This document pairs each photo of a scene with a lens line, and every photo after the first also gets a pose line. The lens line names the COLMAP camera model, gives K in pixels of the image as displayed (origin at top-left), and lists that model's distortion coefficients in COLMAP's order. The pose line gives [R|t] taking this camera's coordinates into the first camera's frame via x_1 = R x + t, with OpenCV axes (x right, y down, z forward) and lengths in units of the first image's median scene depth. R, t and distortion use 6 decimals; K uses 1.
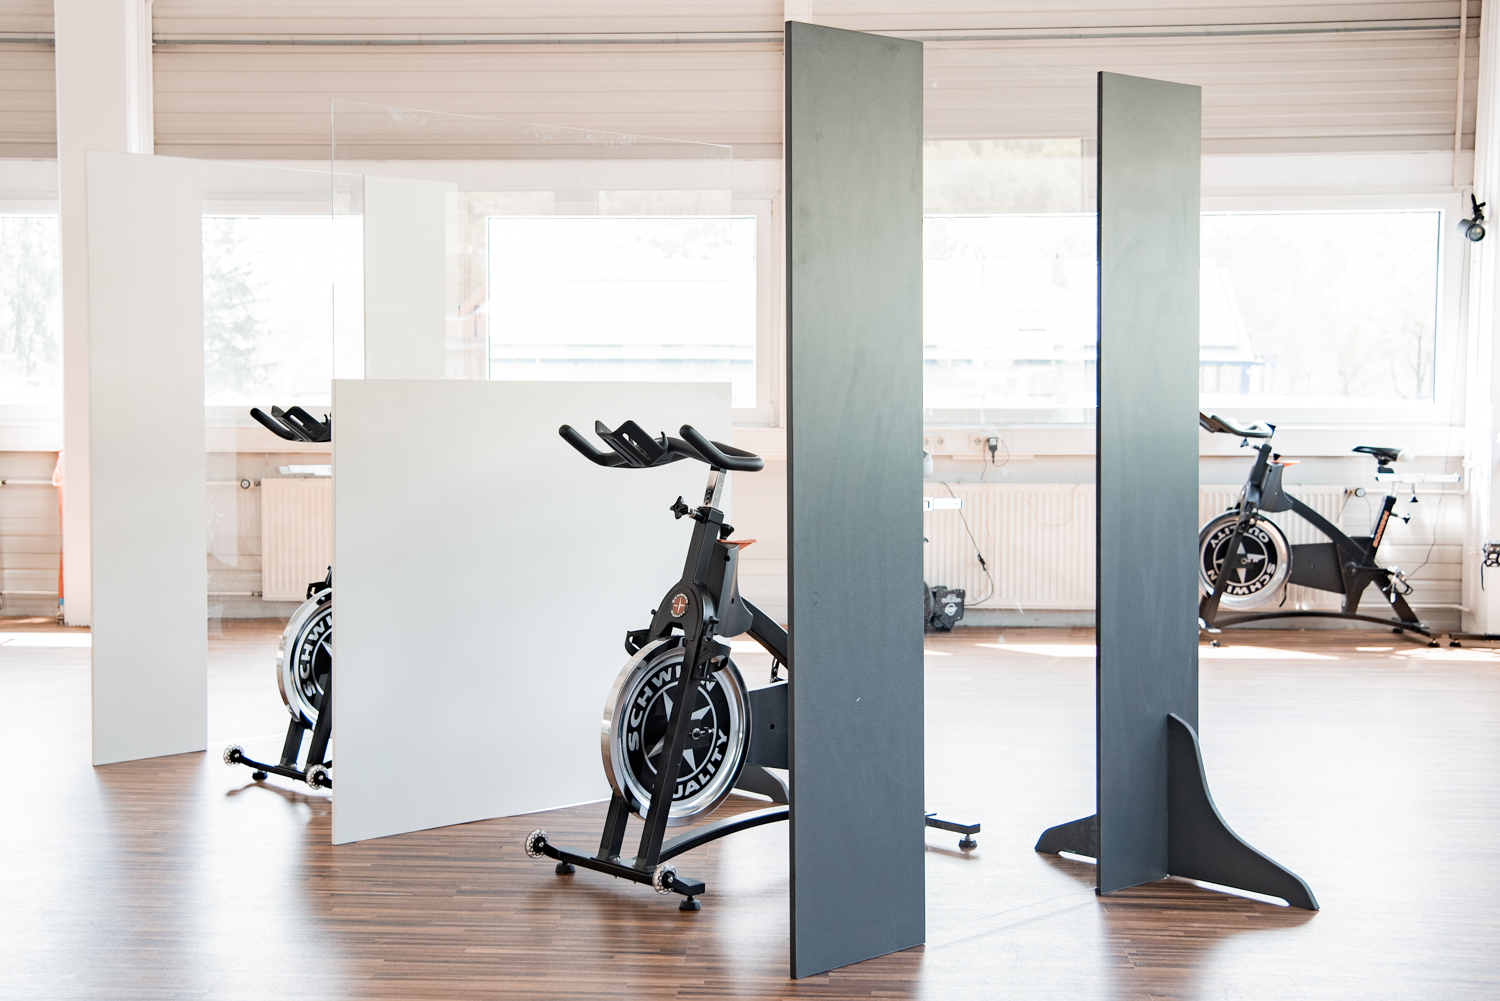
lens RADIAL K [[1728.0, 0, 750.0], [0, 1728.0, 500.5], [0, 0, 1]] dist [0.087878, 0.022876]
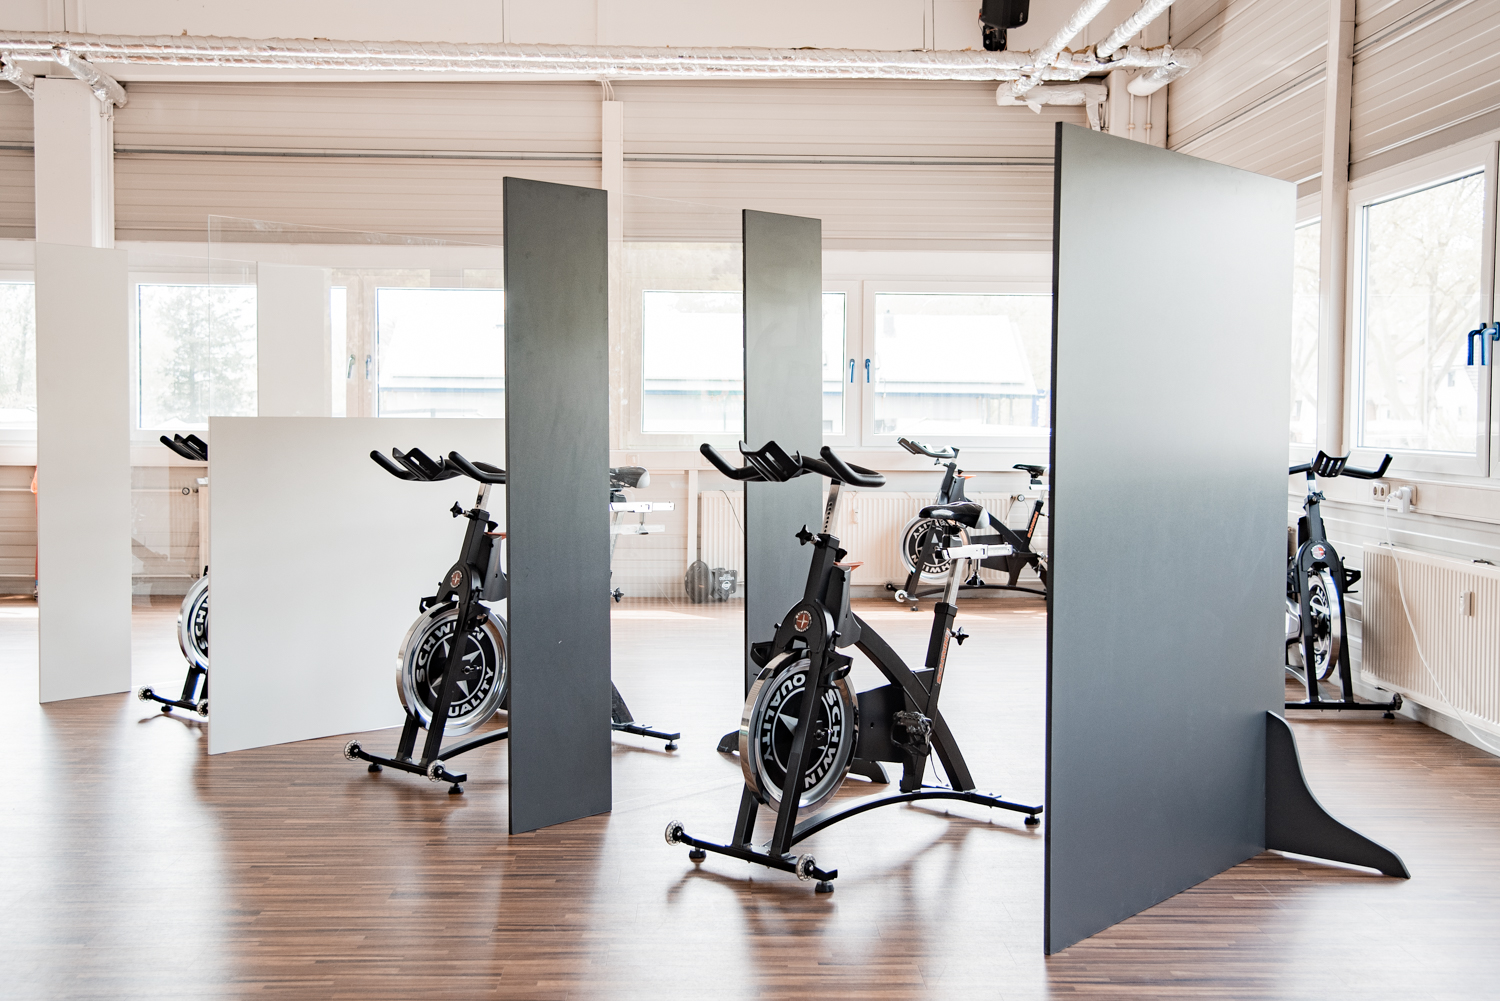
lens RADIAL K [[1378.3, 0, 746.2], [0, 1378.3, 491.4], [0, 0, 1]] dist [0.031502, 0.093697]
pose [[0.997331, 0.000641, 0.073017, 0.110088], [-0.000011, 0.999963, -0.008631, -0.000830], [-0.073019, 0.008607, 0.997293, -0.135001]]
